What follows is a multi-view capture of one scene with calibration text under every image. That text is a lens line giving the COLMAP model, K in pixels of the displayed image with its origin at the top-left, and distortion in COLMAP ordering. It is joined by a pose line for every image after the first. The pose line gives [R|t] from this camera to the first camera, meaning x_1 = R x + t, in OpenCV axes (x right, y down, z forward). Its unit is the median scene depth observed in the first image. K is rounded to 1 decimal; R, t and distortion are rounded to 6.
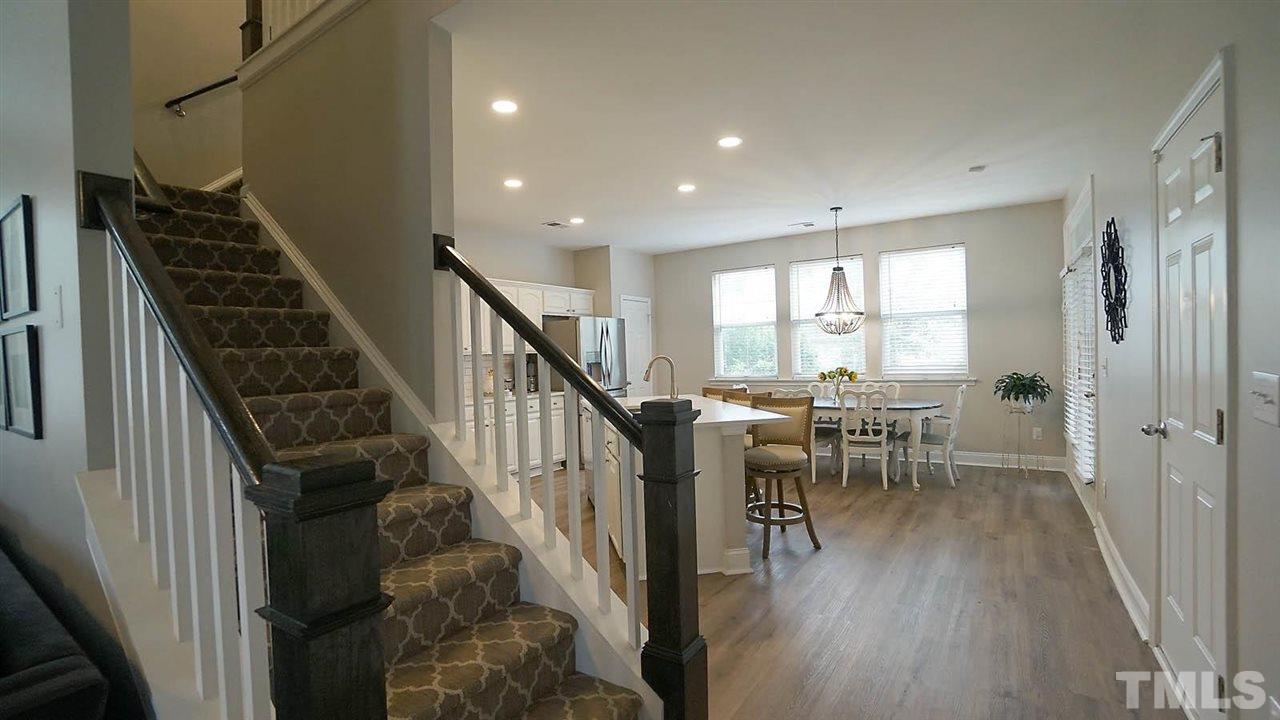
lens RADIAL K [[563.4, 0, 632.3], [0, 563.4, 359.1], [0, 0, 1]] dist [-0.064934, 0.023609]
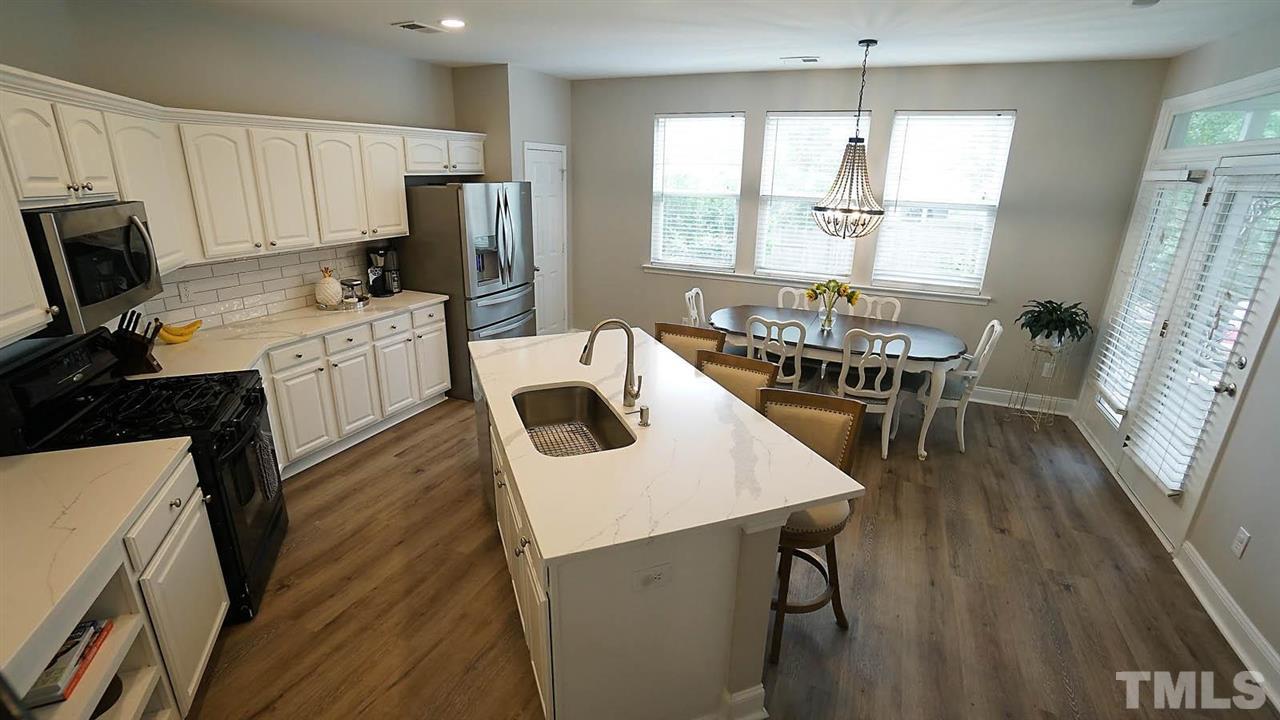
lens RADIAL K [[575.2, 0, 634.4], [0, 575.2, 362.3], [0, 0, 1]] dist [-0.065755, 0.025317]
pose [[0.983518, -0.010291, 0.180516, -0.020666], [-0.045911, 0.951444, 0.304379, -0.096324], [-0.174883, -0.307650, 0.935290, 0.308402]]
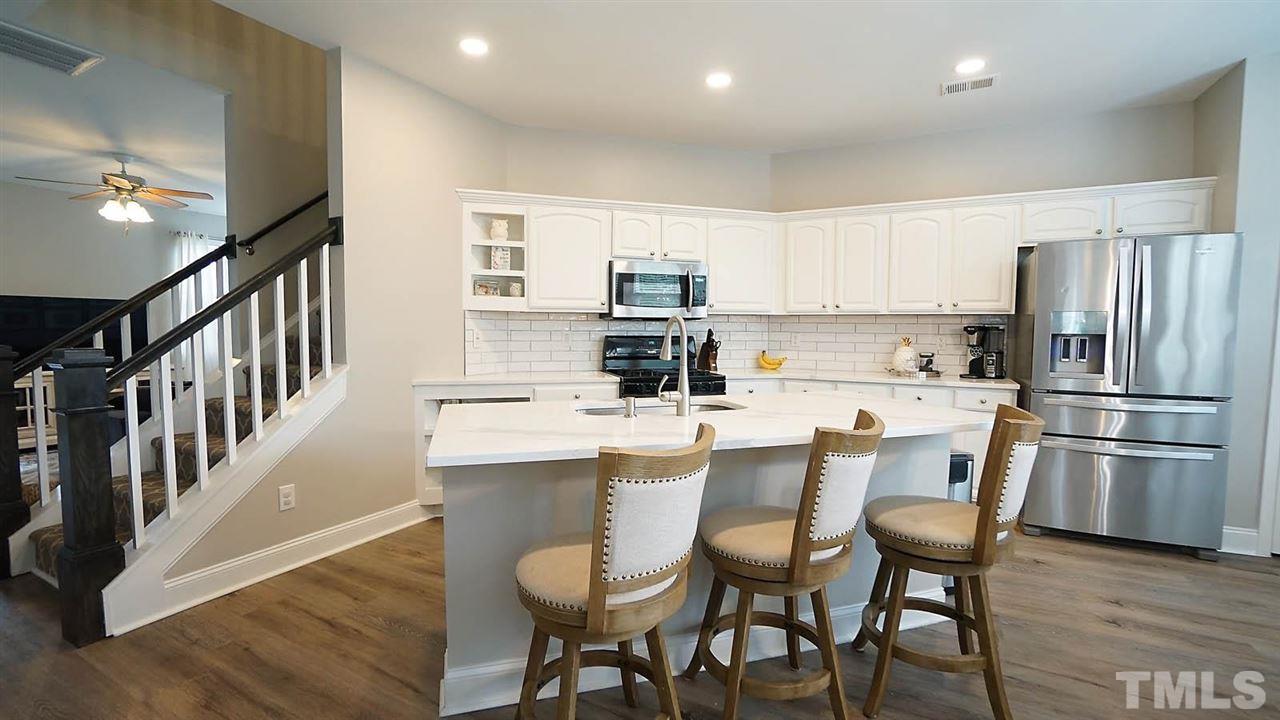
lens RADIAL K [[563.4, 0, 632.3], [0, 563.4, 359.1], [0, 0, 1]] dist [-0.064934, 0.023609]
pose [[0.106538, 0.082933, -0.990844, 0.405944], [-0.016806, 0.996523, 0.081601, -0.005037], [0.994167, 0.007959, 0.107562, 0.620397]]
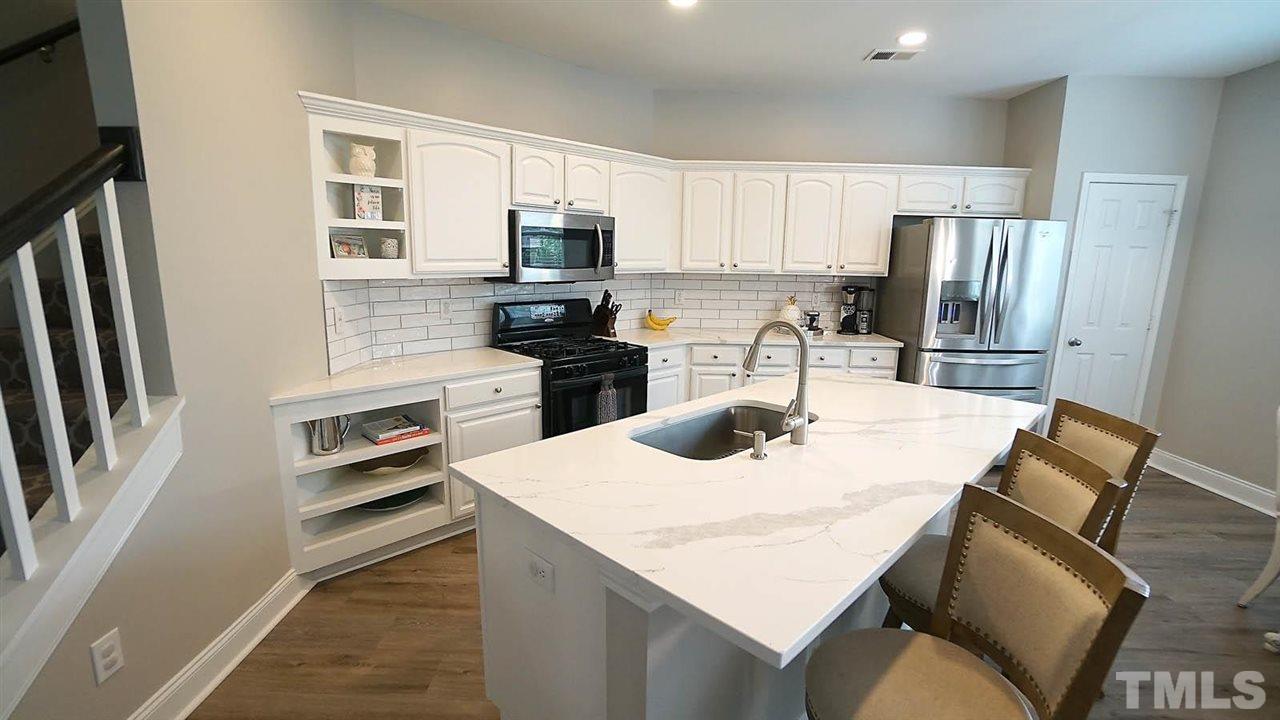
lens RADIAL K [[563.4, 0, 632.3], [0, 563.4, 359.1], [0, 0, 1]] dist [-0.064934, 0.023609]
pose [[0.554131, 0.187231, -0.811100, 0.235993], [-0.035698, 0.978825, 0.201560, -0.040730], [0.831664, -0.082736, 0.549081, 0.457058]]
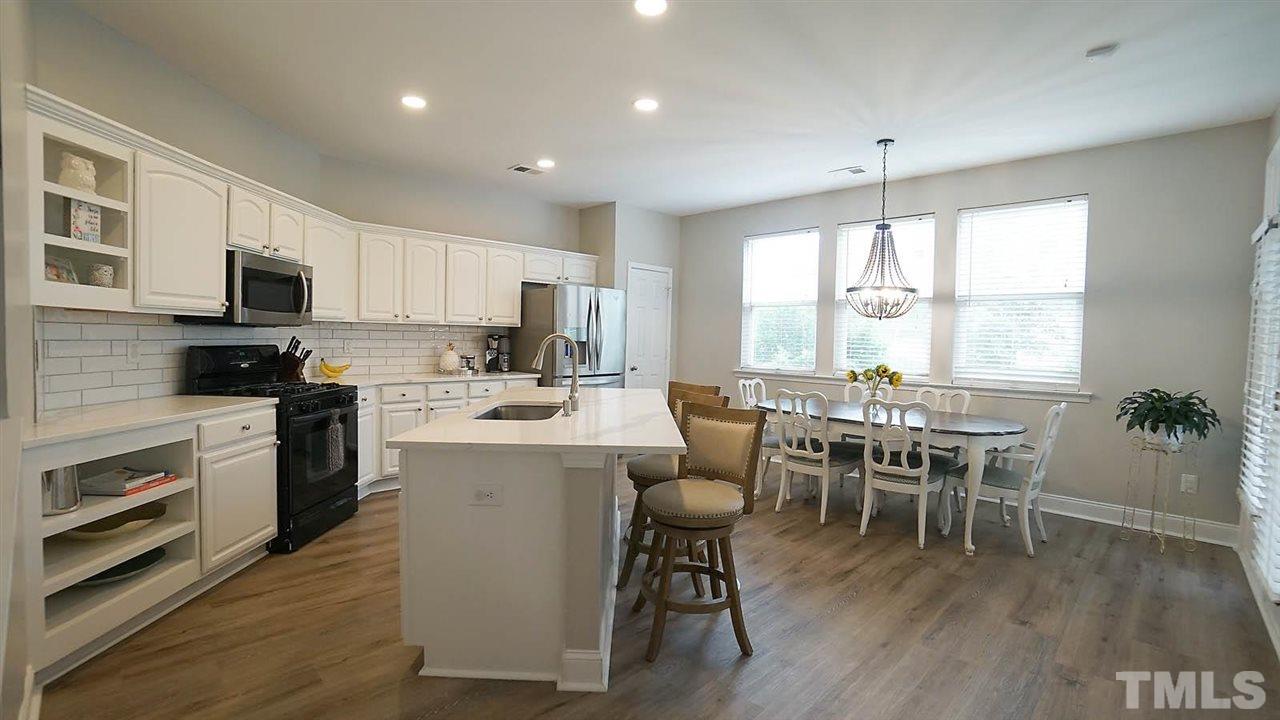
lens RADIAL K [[563.4, 0, 632.3], [0, 563.4, 359.1], [0, 0, 1]] dist [-0.064934, 0.023609]
pose [[0.981108, 0.056476, -0.185033, 0.185192], [-0.050302, 0.998015, 0.037897, -0.003832], [0.186806, -0.027874, 0.982001, 0.229107]]
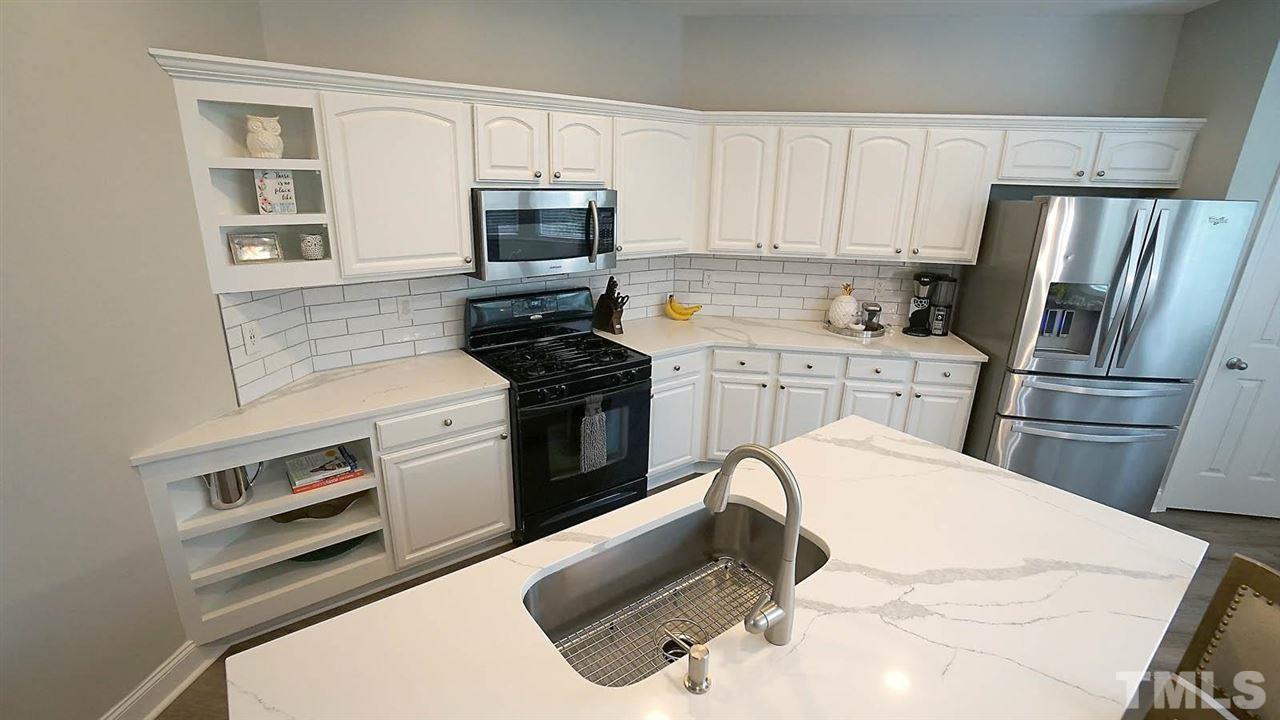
lens RADIAL K [[563.4, 0, 632.3], [0, 563.4, 359.1], [0, 0, 1]] dist [-0.064934, 0.023609]
pose [[0.442347, 0.304092, -0.843716, 0.158160], [-0.037262, 0.946181, 0.321487, -0.086859], [0.896070, -0.110770, 0.429871, 0.578594]]
